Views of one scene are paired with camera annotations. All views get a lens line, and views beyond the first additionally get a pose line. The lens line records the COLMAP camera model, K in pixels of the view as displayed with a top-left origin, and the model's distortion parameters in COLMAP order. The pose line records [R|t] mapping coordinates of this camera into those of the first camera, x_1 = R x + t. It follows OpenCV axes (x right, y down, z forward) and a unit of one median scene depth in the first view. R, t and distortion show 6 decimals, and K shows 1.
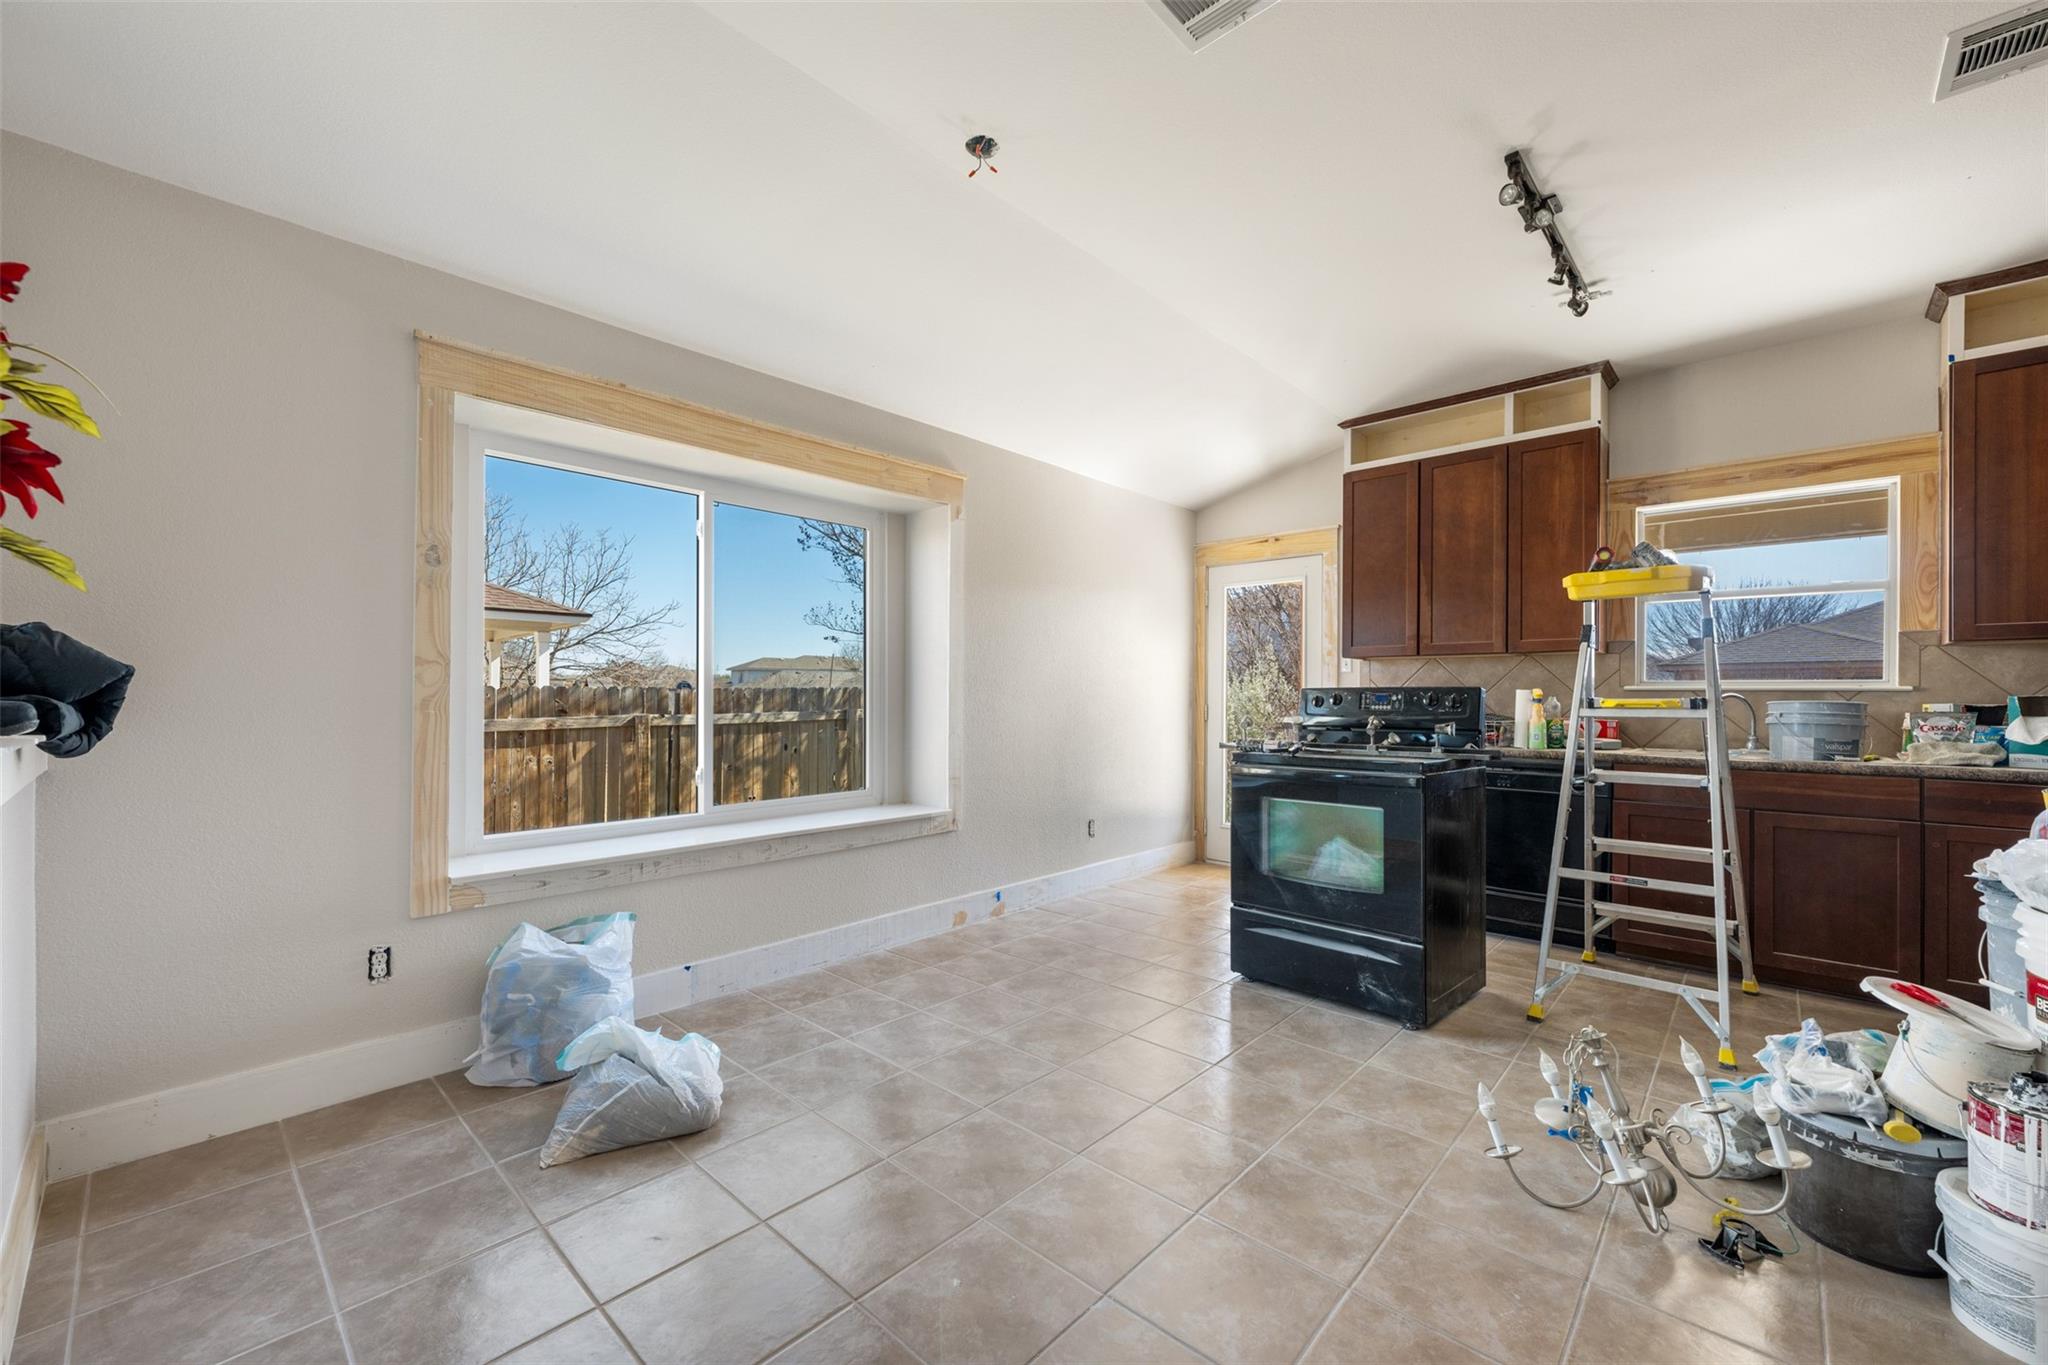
lens RADIAL K [[810.7, 0, 1024.4], [0, 810.7, 696.4], [0, 0, 1]] dist [-0.002319, -0.000060]
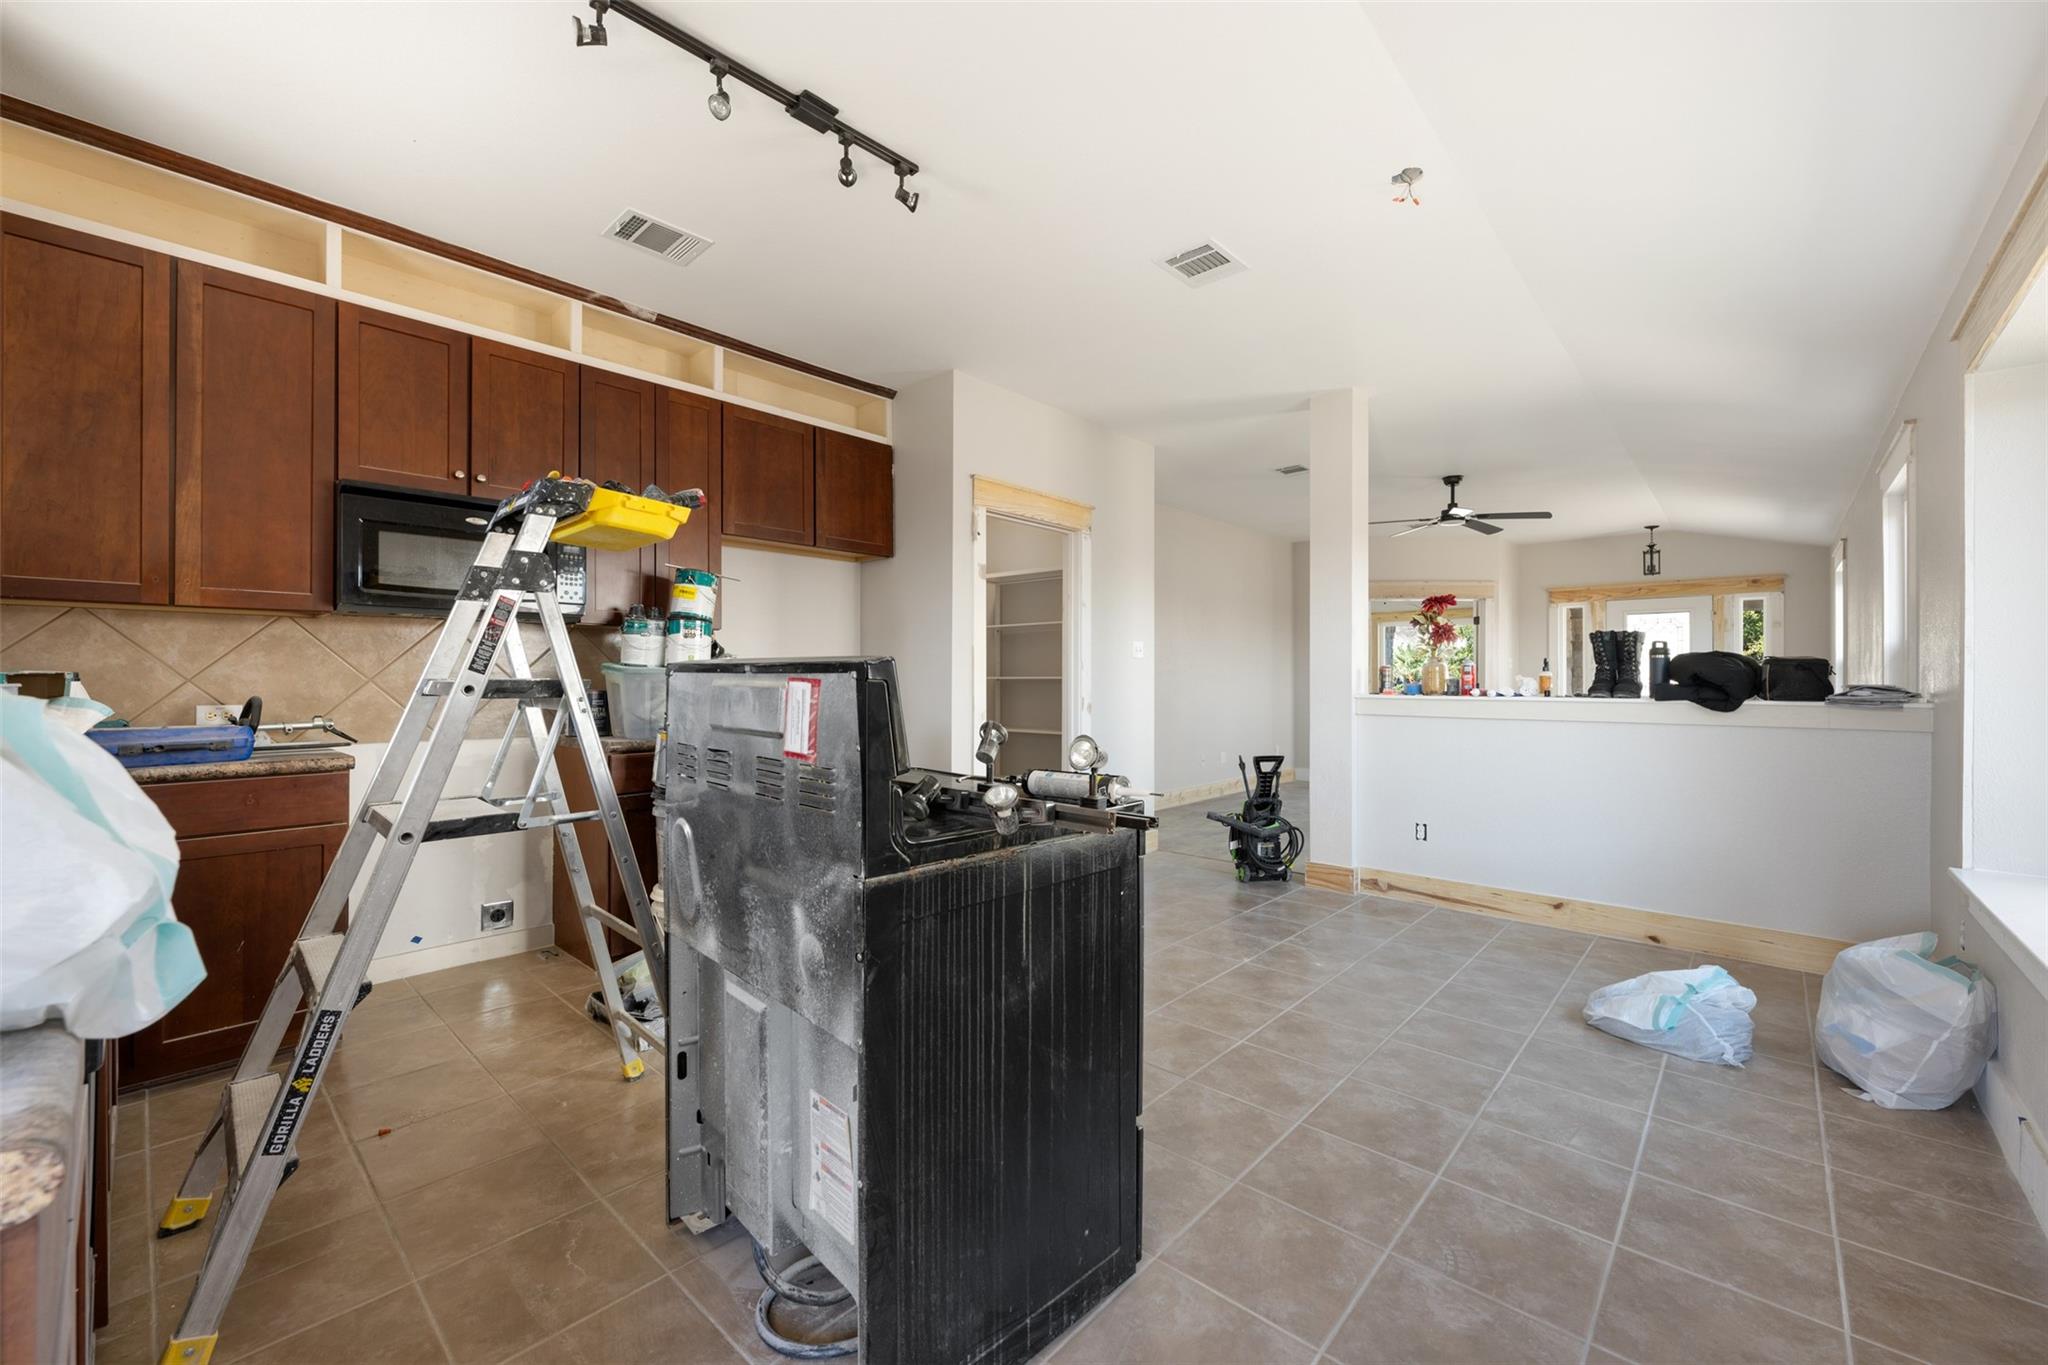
lens RADIAL K [[810.7, 0, 1026.8], [0, 810.7, 677.5], [0, 0, 1]] dist [-0.002319, -0.000060]
pose [[-0.999966, -0.005350, -0.006271, 0.336216], [-0.005348, 0.999986, -0.000225, -0.002667], [0.006272, -0.000191, -0.999980, 1.519838]]
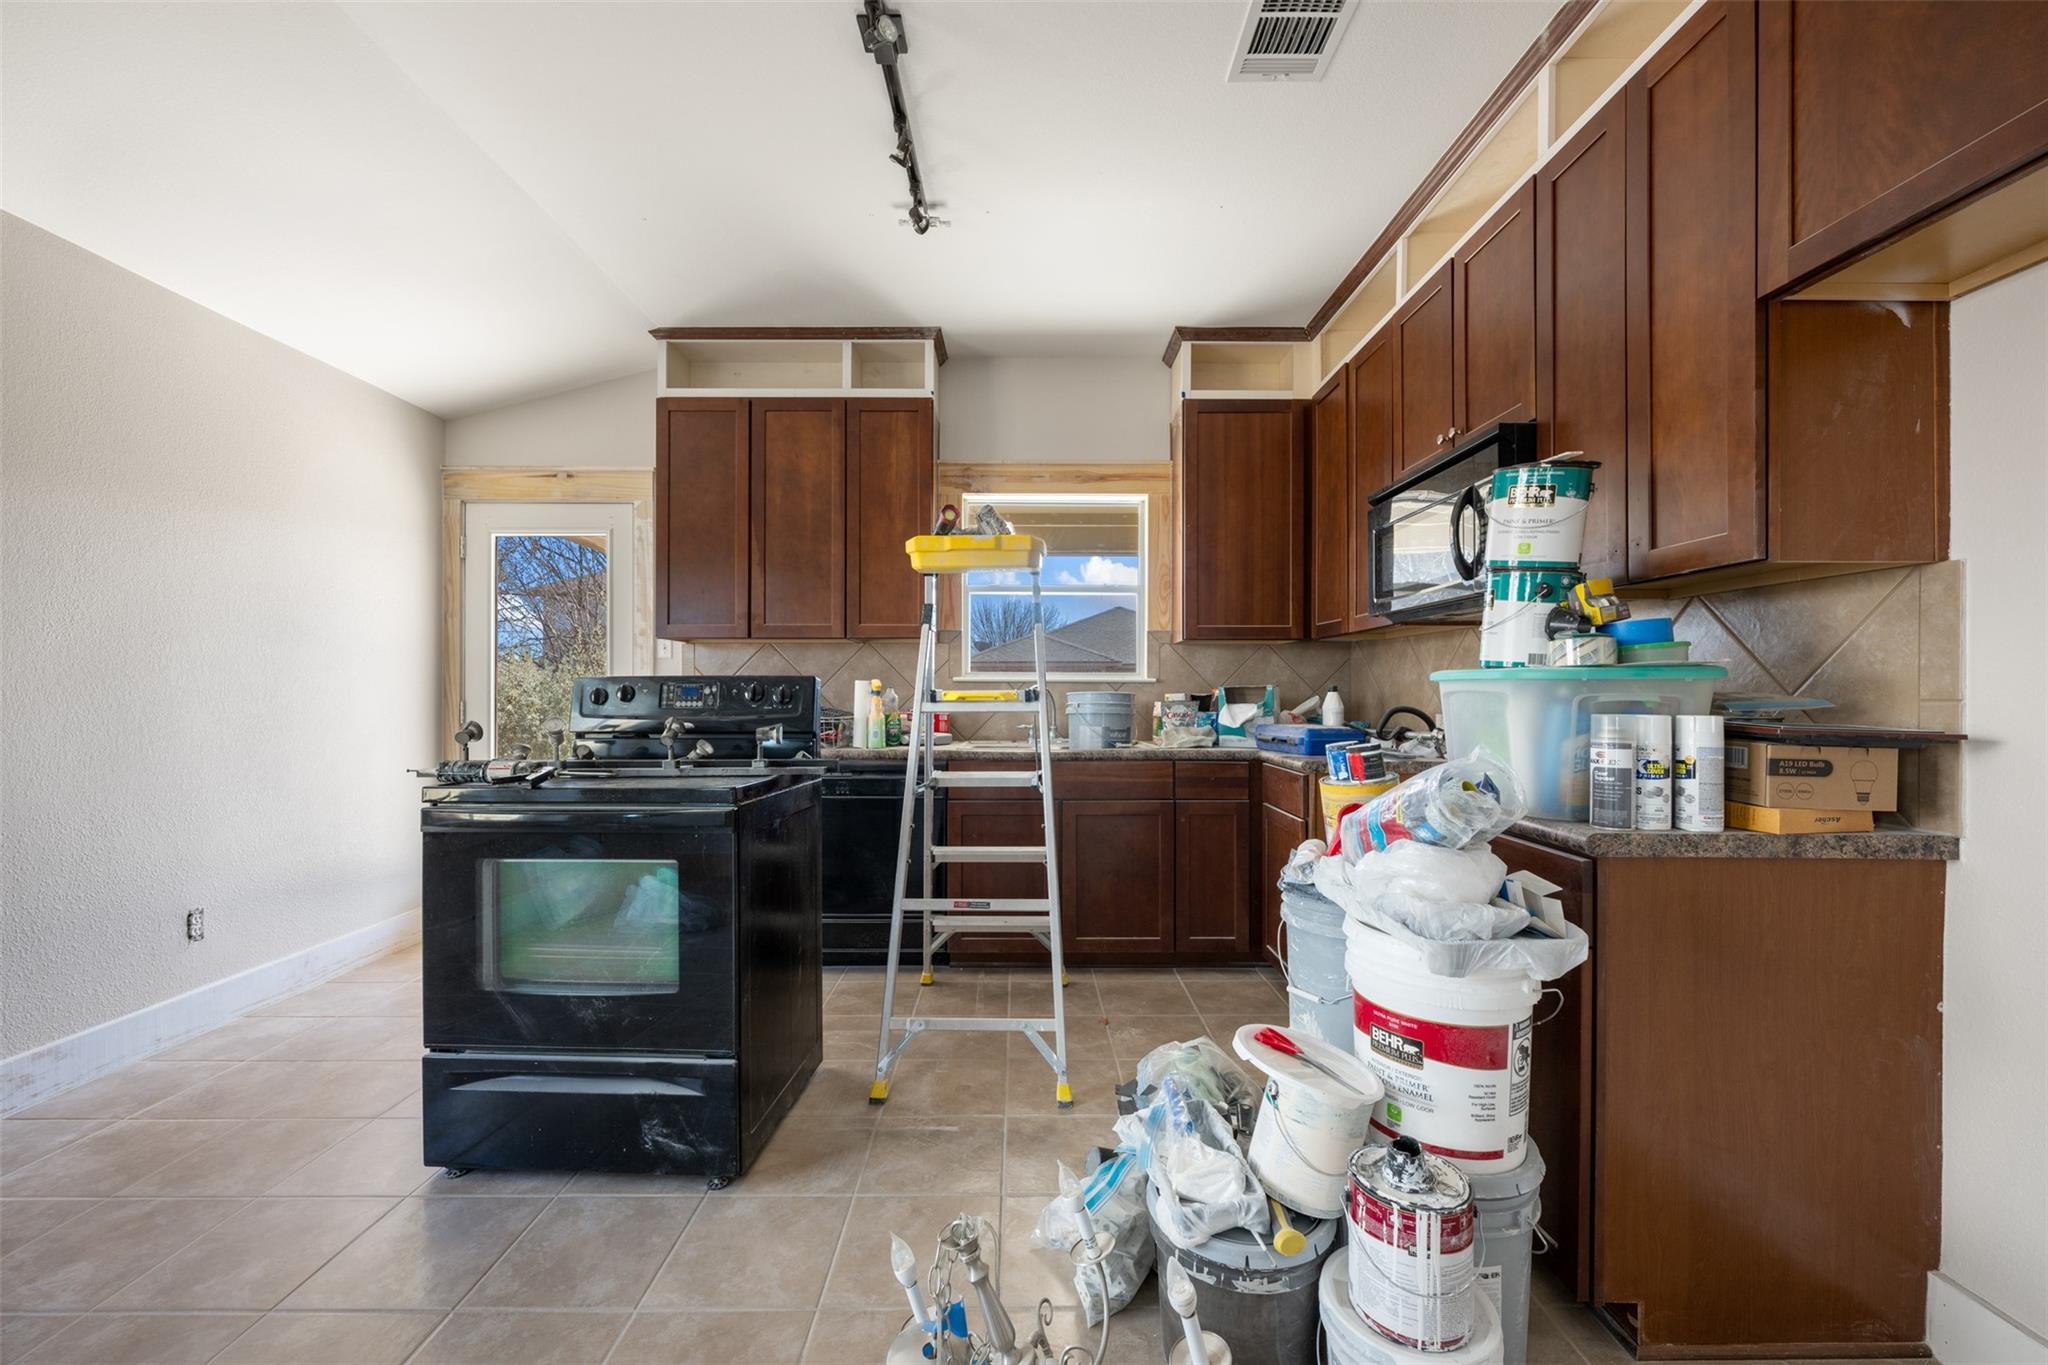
lens RADIAL K [[810.7, 0, 1024.1], [0, 810.7, 689.8], [0, 0, 1]] dist [-0.002319, -0.000060]
pose [[0.730021, -0.003742, 0.683415, 0.180198], [0.002846, 0.999993, 0.002435, 0.000018], [-0.683419, 0.000167, 0.730026, 0.299069]]
